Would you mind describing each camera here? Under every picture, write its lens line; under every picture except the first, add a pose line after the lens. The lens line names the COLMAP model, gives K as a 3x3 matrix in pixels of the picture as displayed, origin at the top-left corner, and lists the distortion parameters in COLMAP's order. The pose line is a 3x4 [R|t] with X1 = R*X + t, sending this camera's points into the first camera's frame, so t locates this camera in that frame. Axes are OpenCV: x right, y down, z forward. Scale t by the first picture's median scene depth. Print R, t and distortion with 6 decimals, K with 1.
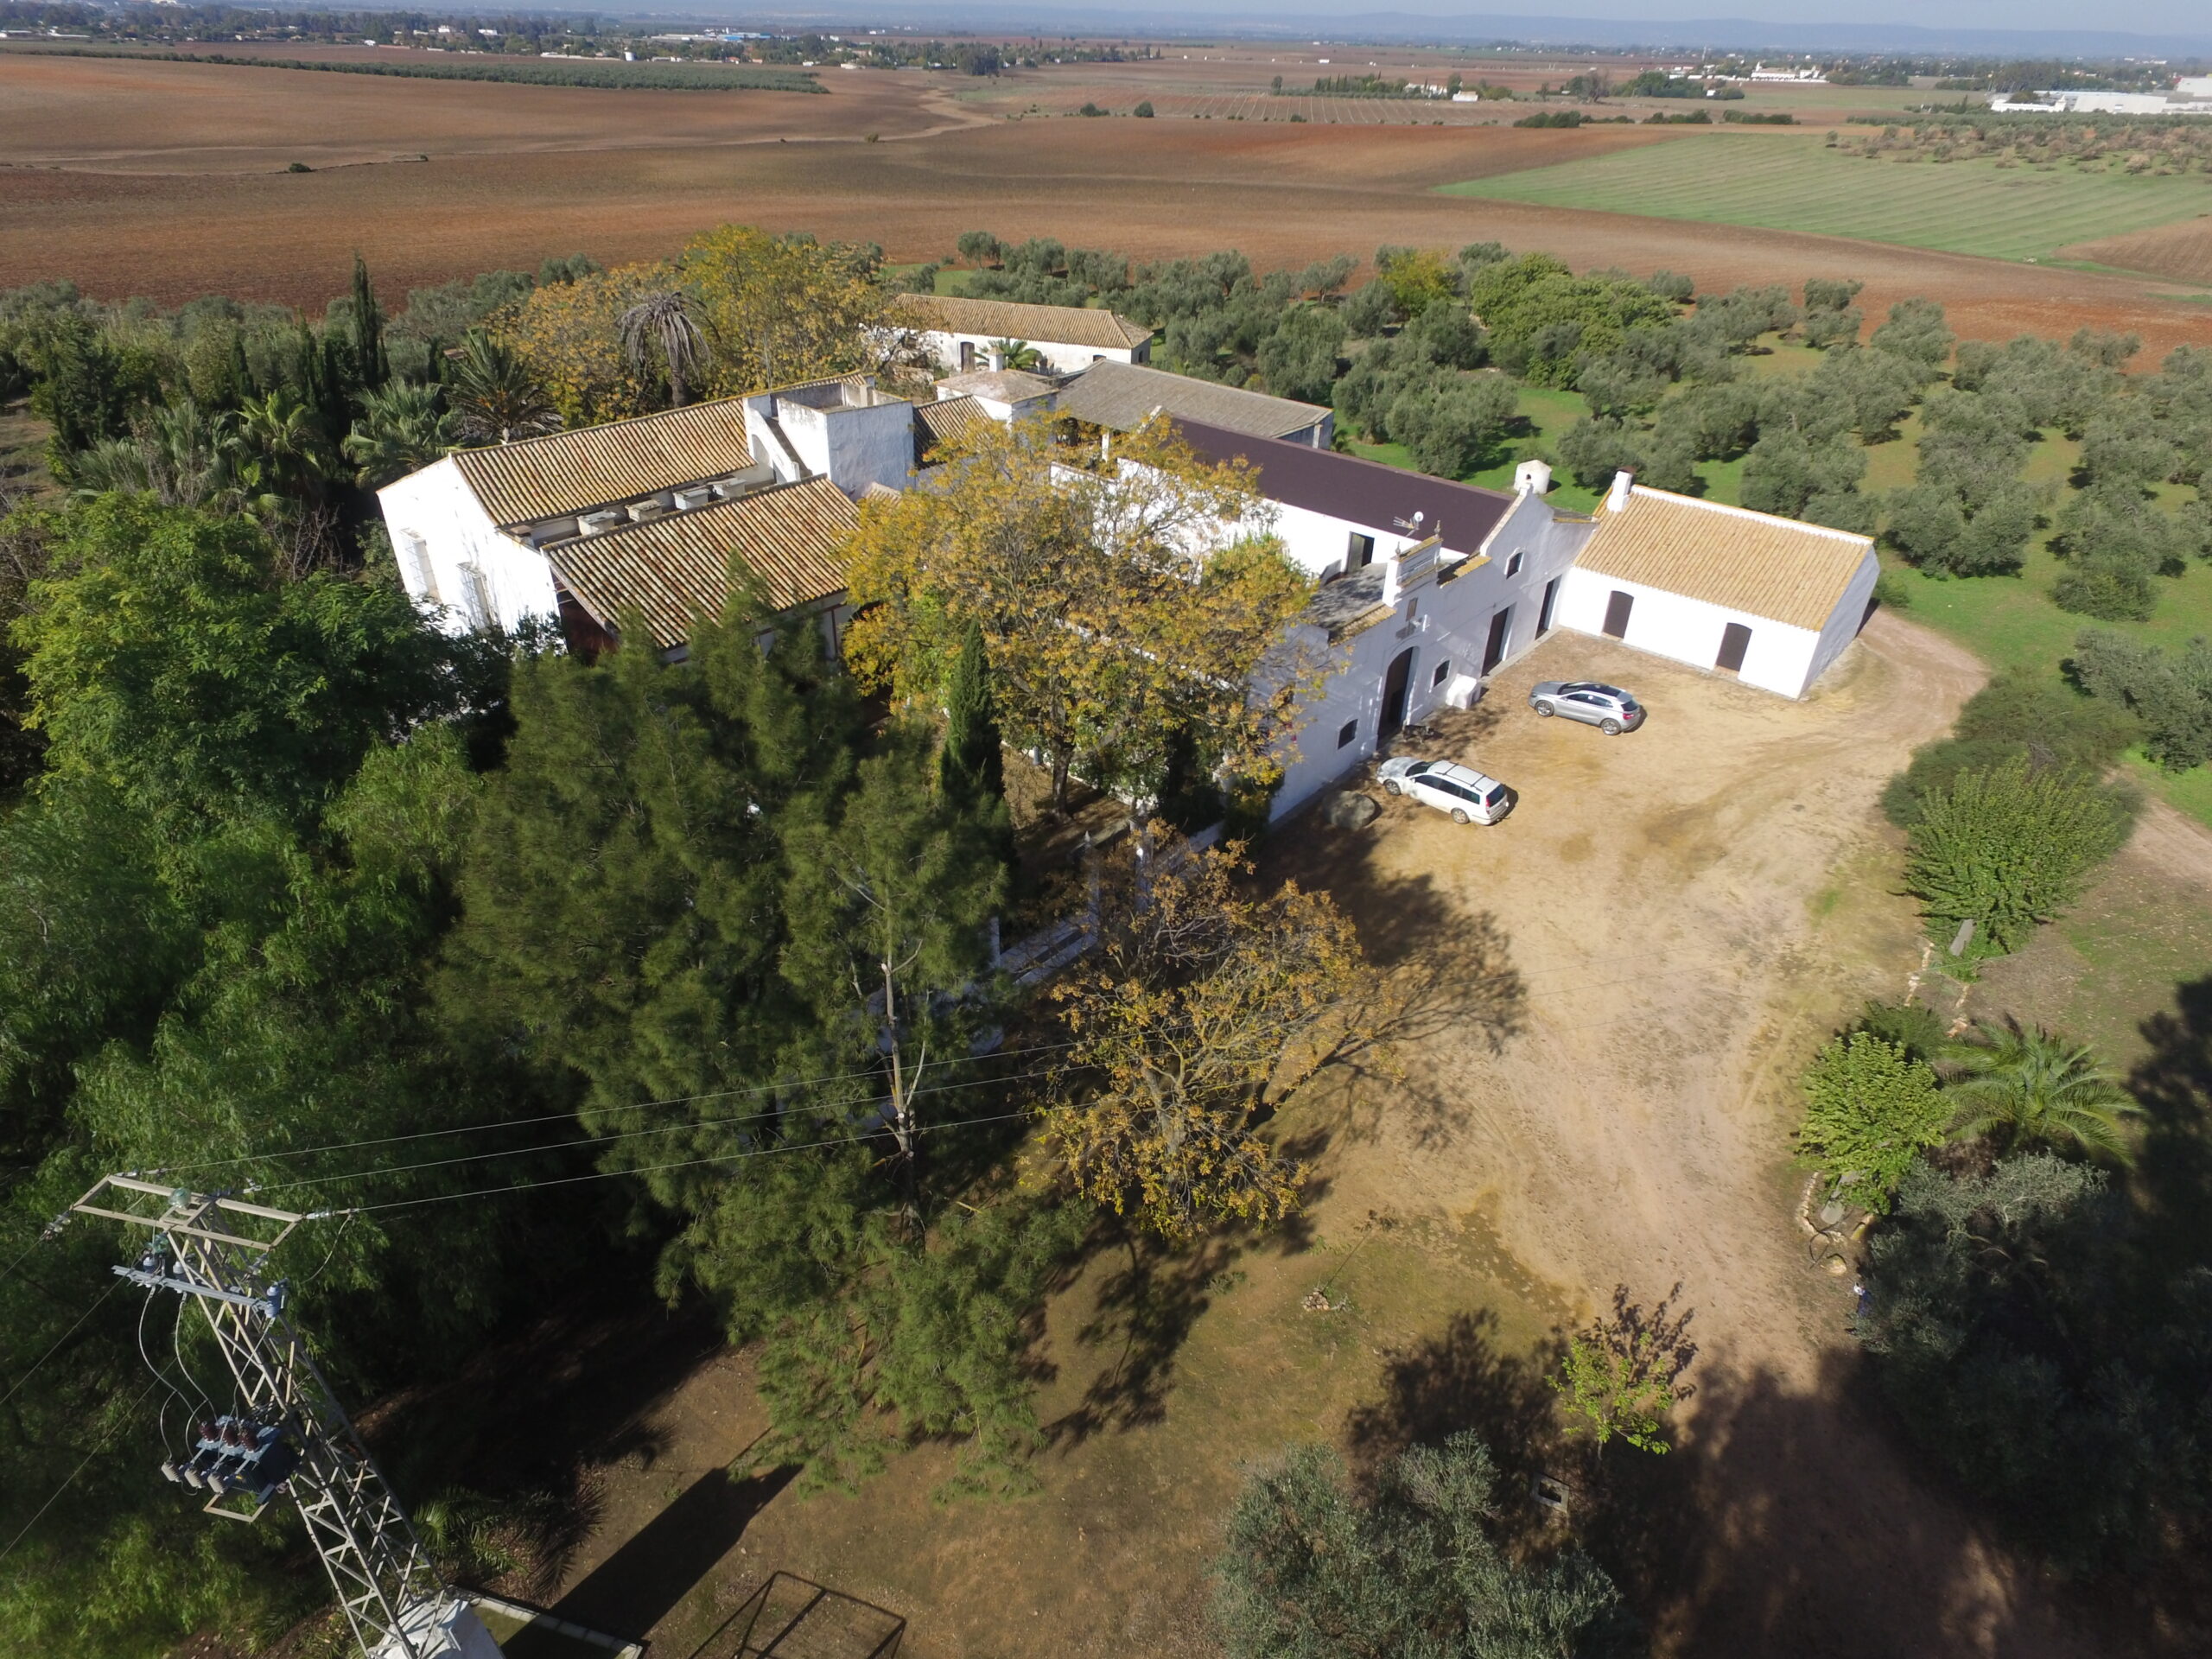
lens RADIAL K [[1262.8, 0, 1100.4], [0, 1262.8, 807.1], [0, 0, 1]] dist [-0.019138, 0.015829]
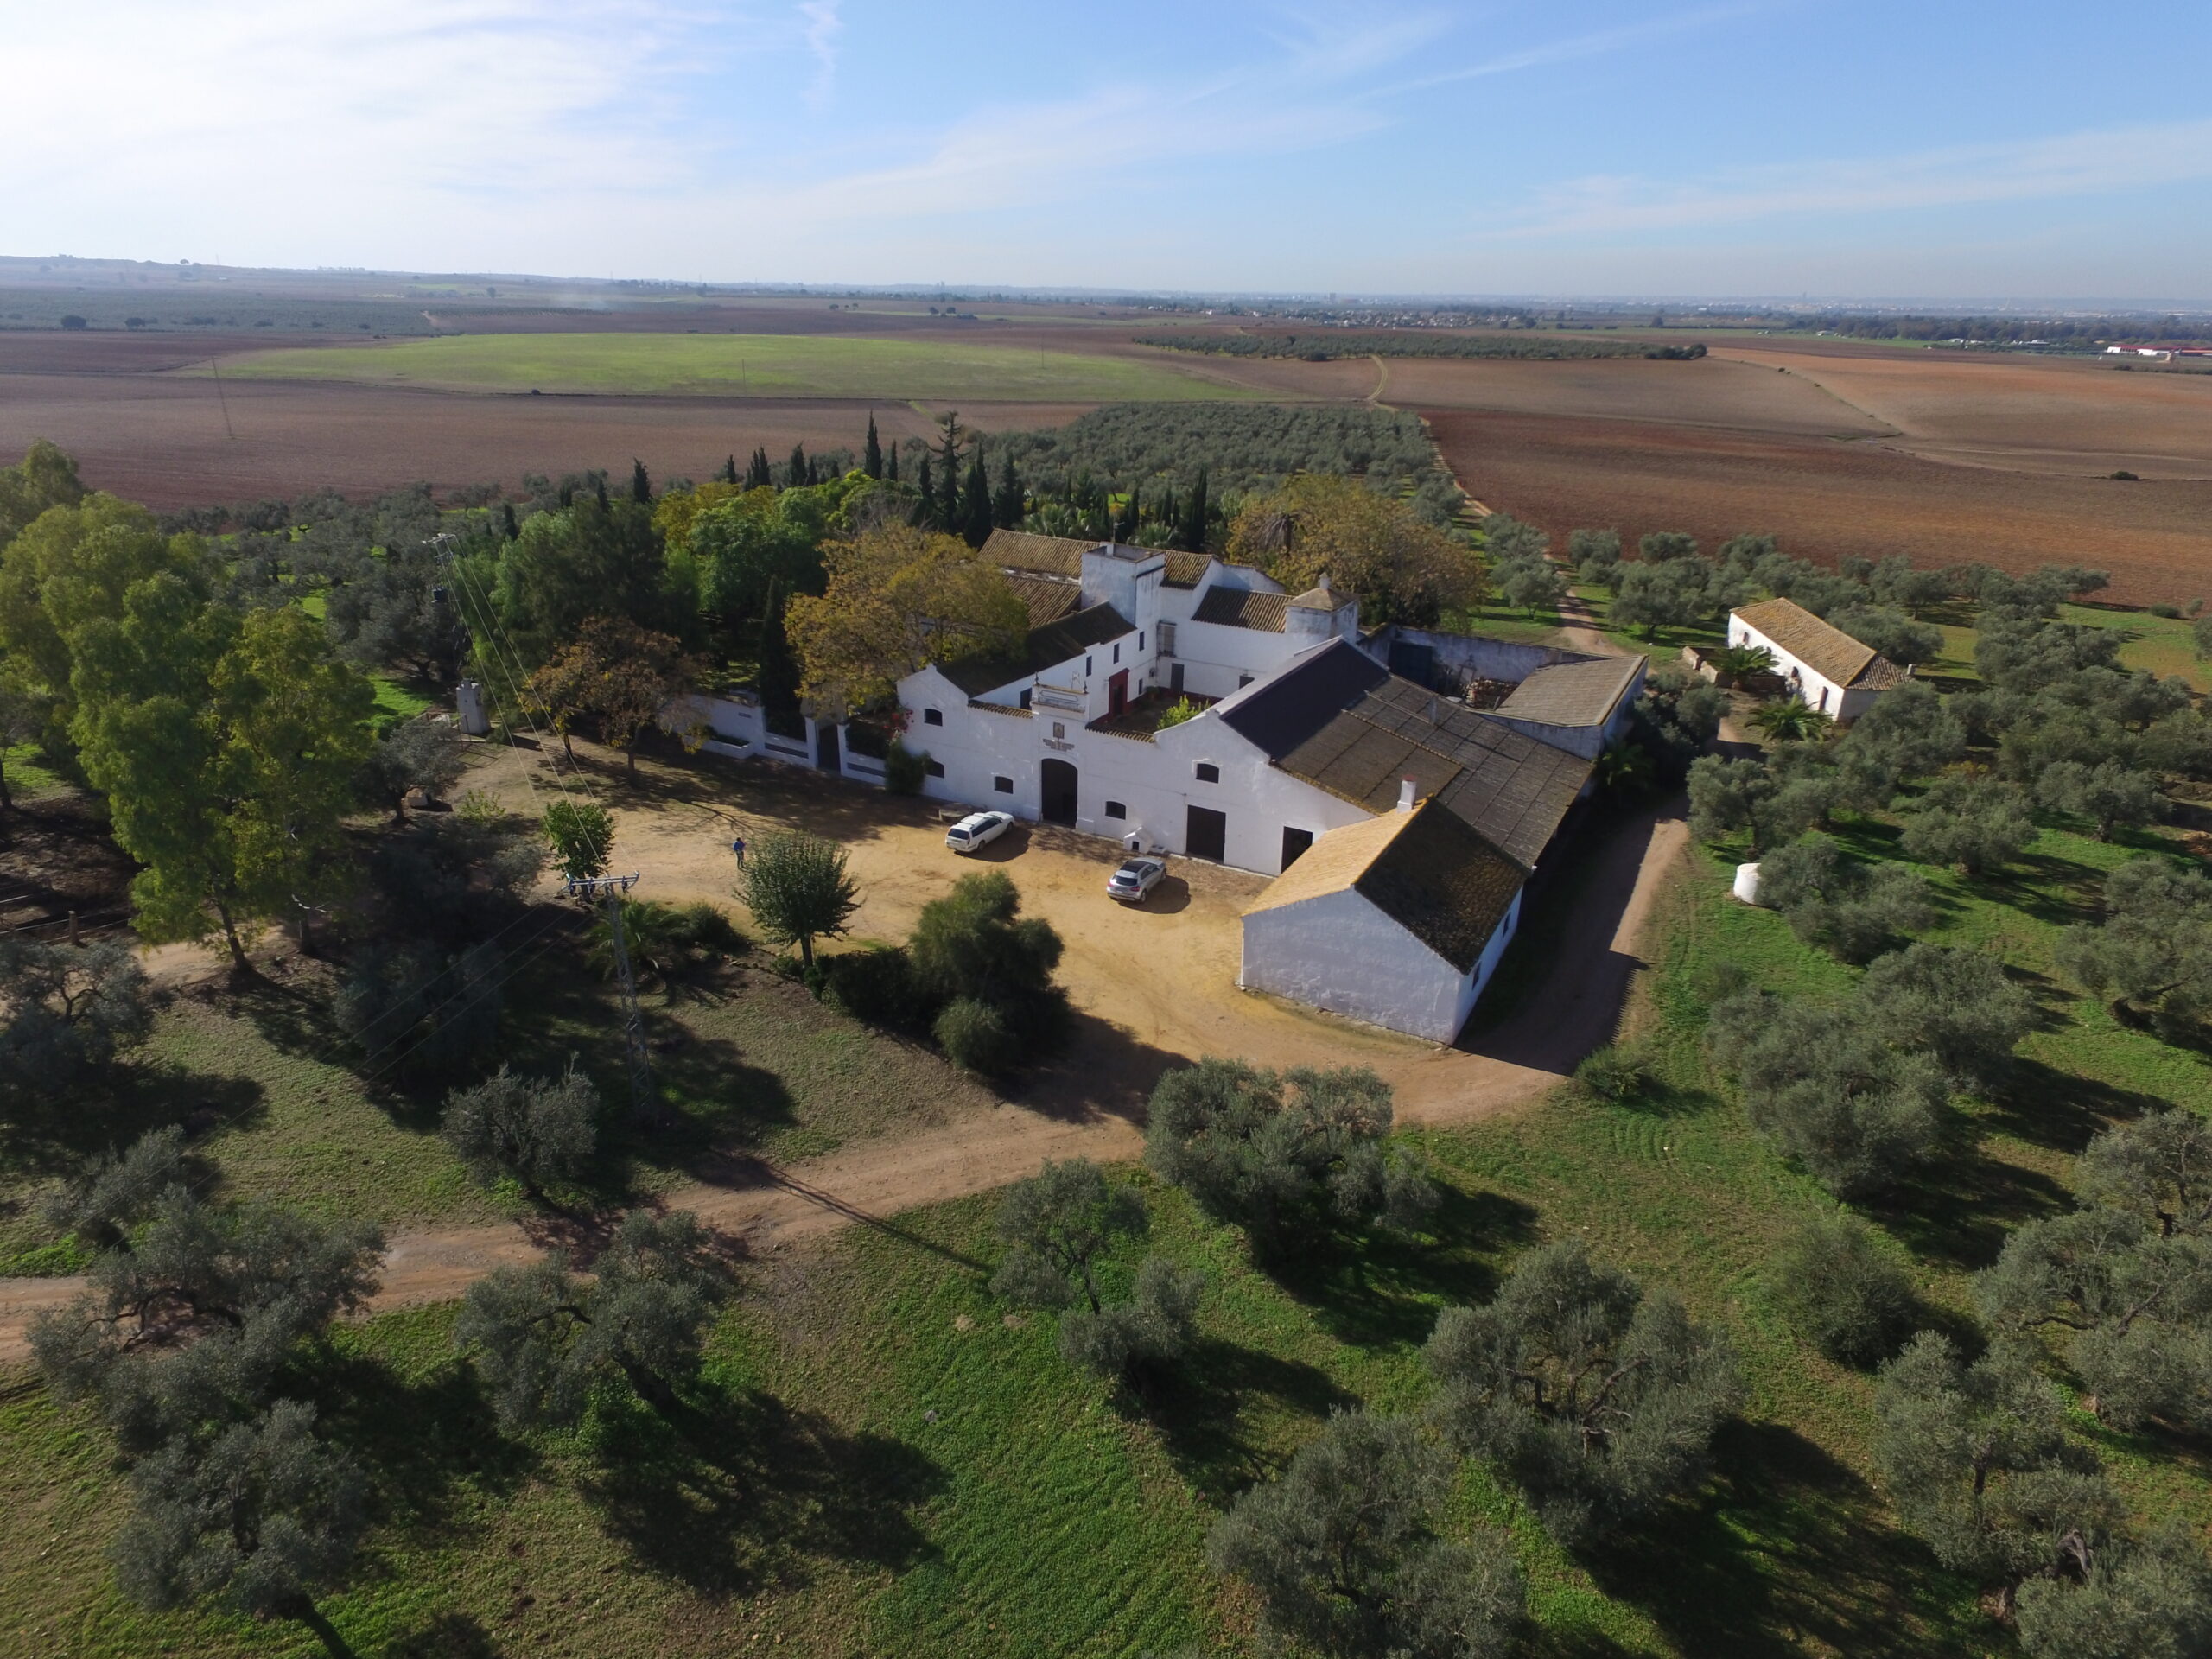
lens RADIAL K [[1247.6, 0, 1142.3], [0, 1247.6, 840.9], [0, 0, 1]] dist [0.051350, -0.019891]
pose [[0.231103, 0.371610, -0.899165, 1.301255], [-0.533451, 0.821279, 0.202314, -0.319183], [0.813647, 0.432905, 0.388036, 0.462973]]
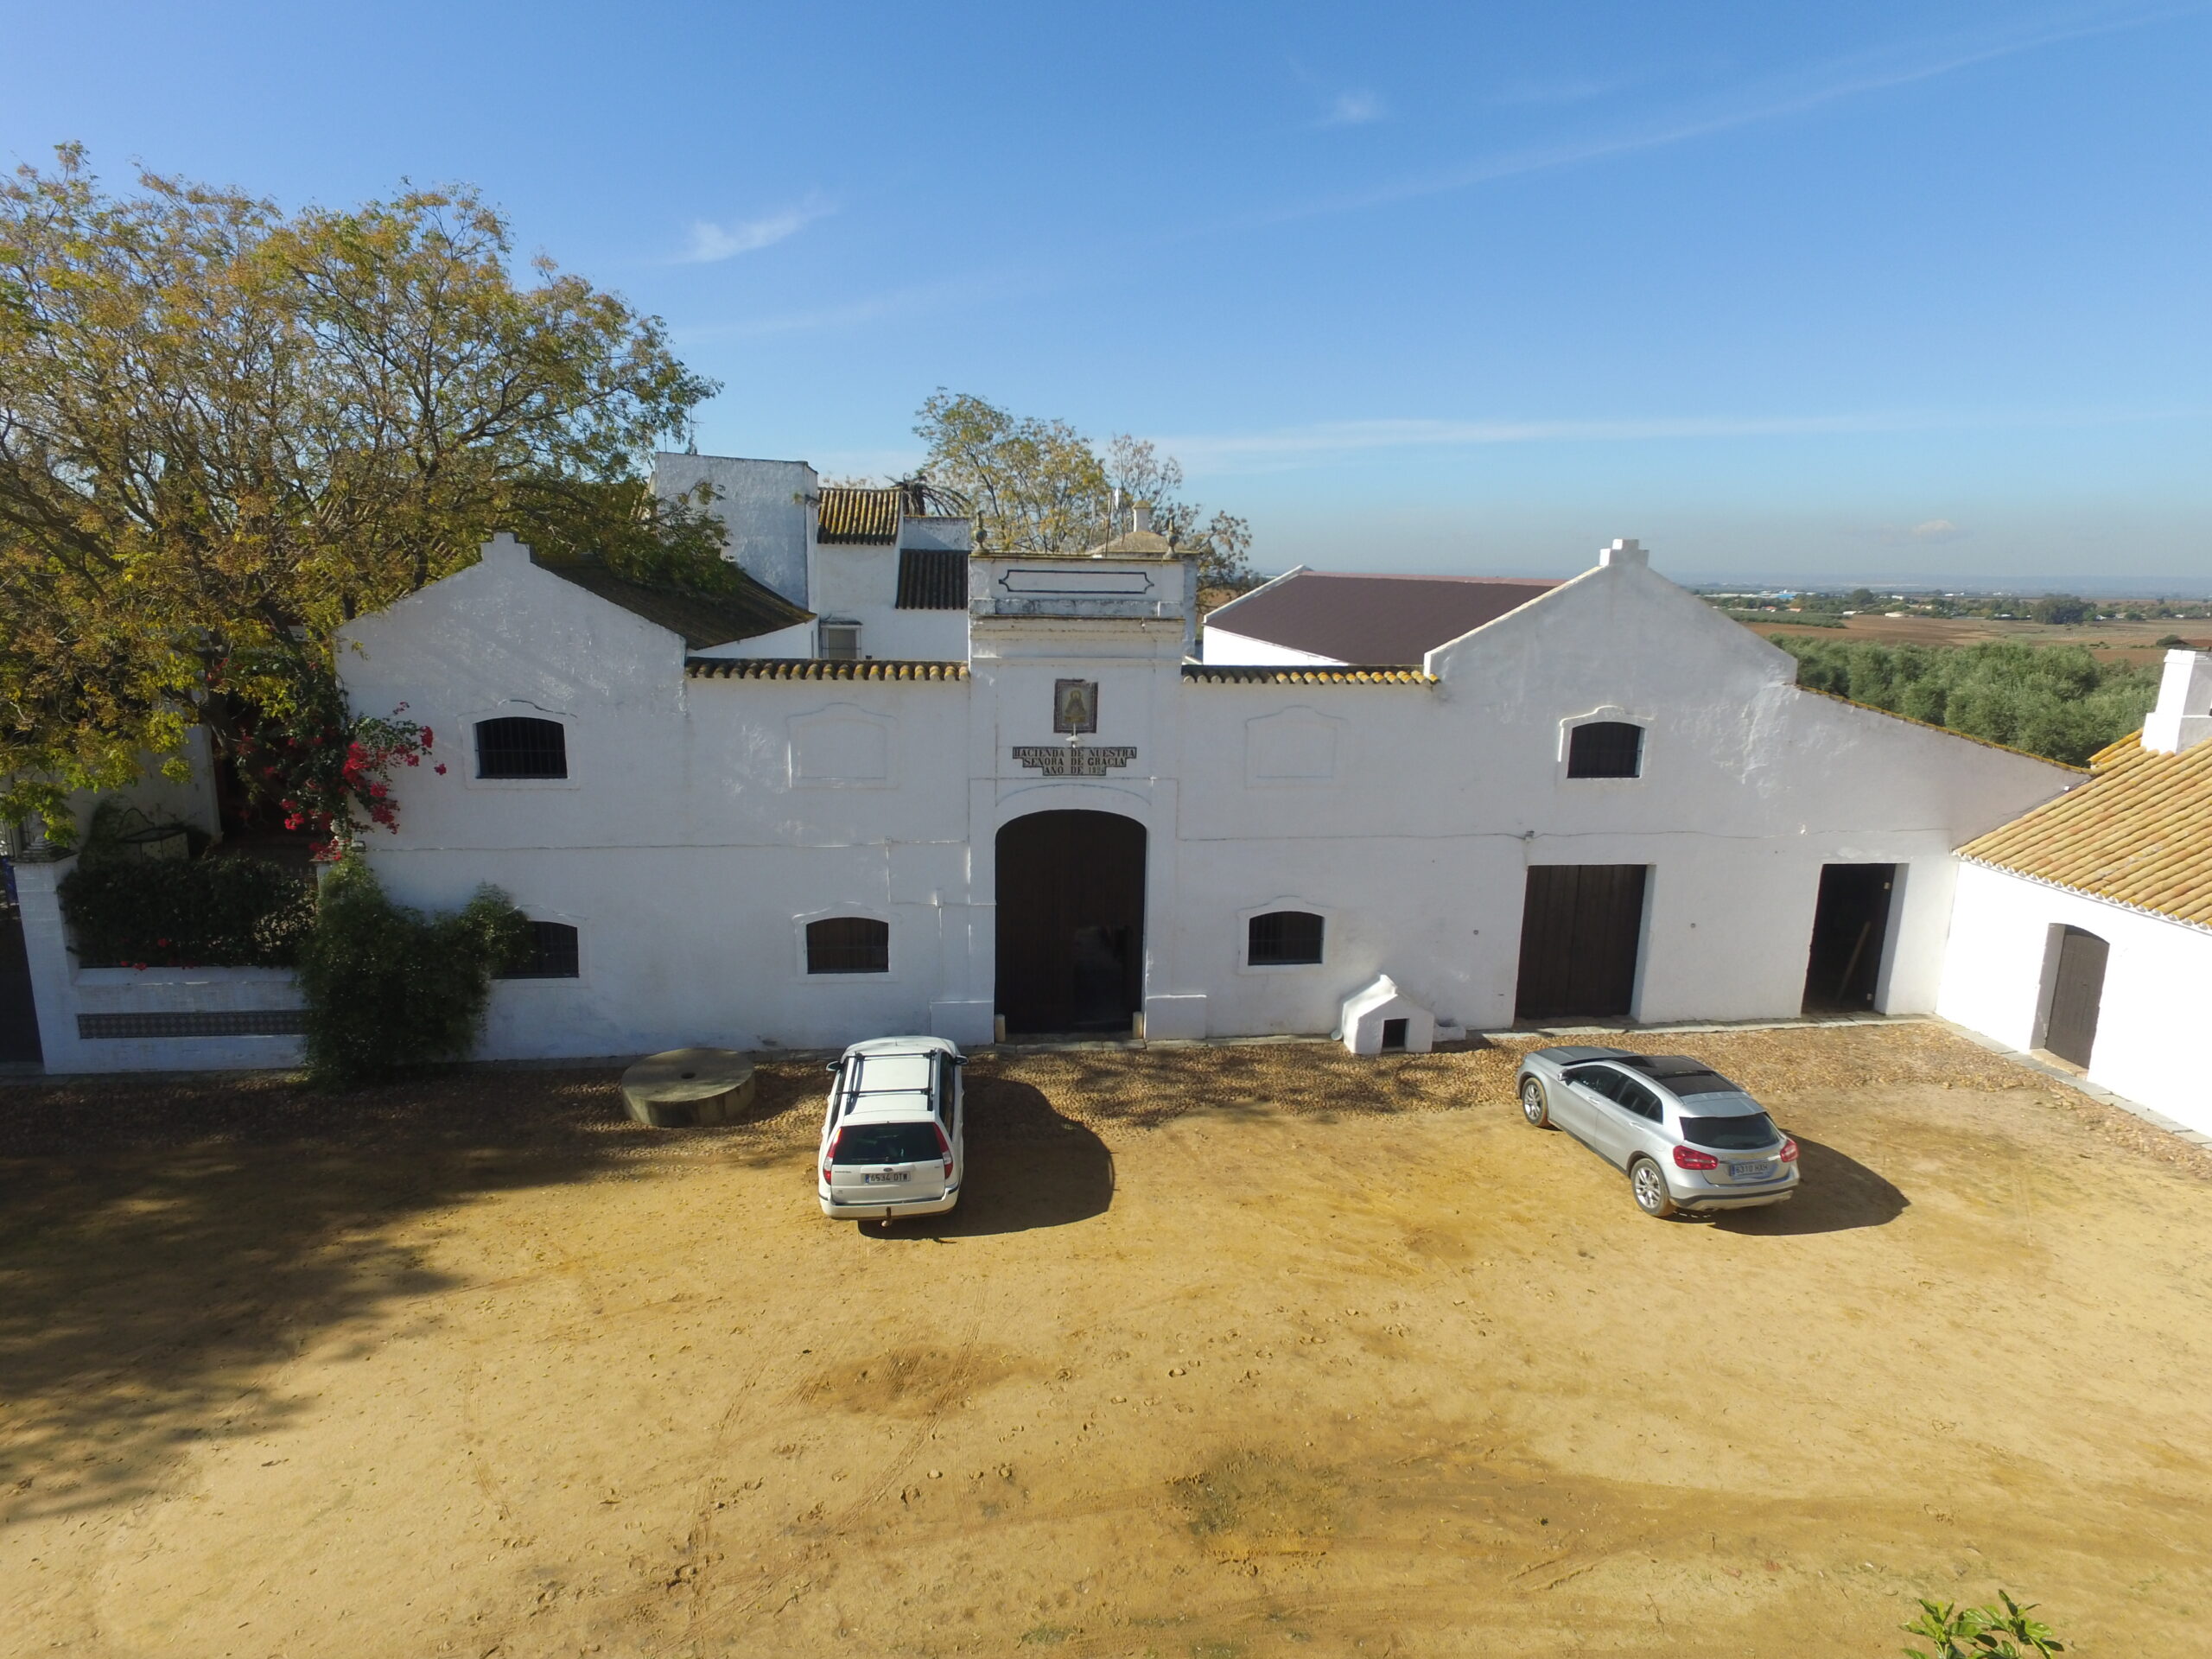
lens RADIAL K [[1262.5, 0, 1119.0], [0, 1262.5, 832.1], [0, 0, 1]] dist [0.002436, 0.002328]
pose [[0.746115, 0.127298, -0.653535, 0.435532], [-0.353573, 0.907471, -0.226899, -0.022268], [0.564180, 0.400365, 0.722086, 0.580114]]
